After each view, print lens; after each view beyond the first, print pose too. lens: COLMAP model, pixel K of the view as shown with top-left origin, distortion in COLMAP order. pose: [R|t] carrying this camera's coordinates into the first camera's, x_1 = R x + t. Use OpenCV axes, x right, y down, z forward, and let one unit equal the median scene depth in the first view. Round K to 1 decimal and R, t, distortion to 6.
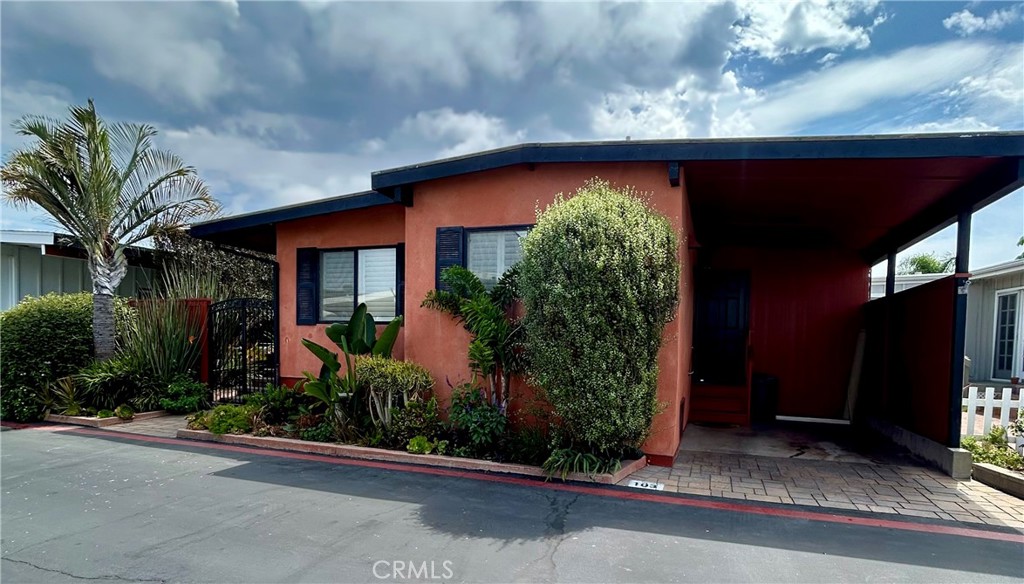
lens RADIAL K [[534.7, 0, 513.6], [0, 534.7, 362.0], [0, 0, 1]] dist [0.000425, -0.000122]
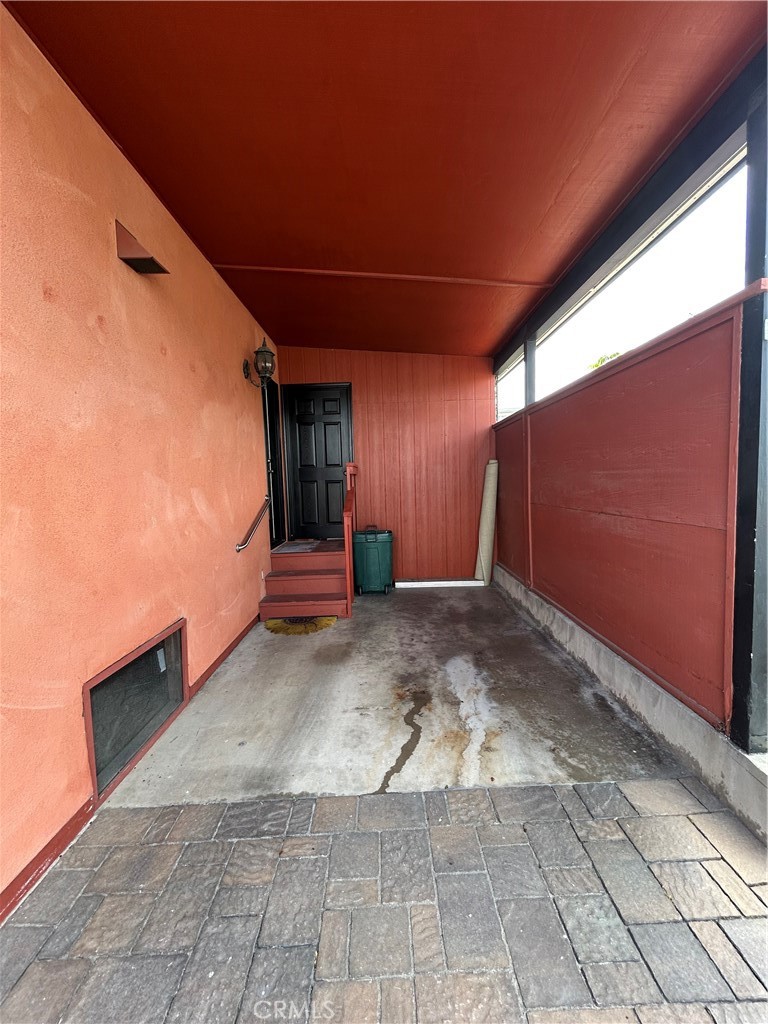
lens RADIAL K [[415.0, 0, 384.0], [0, 415.0, 512.0], [0, 0, 1]] dist [-0.000201, -0.000149]
pose [[0.931913, -0.071073, 0.355650, 0.337939], [0.060282, 0.997325, 0.041348, -0.024281], [-0.357637, -0.017093, 0.933704, 0.575409]]
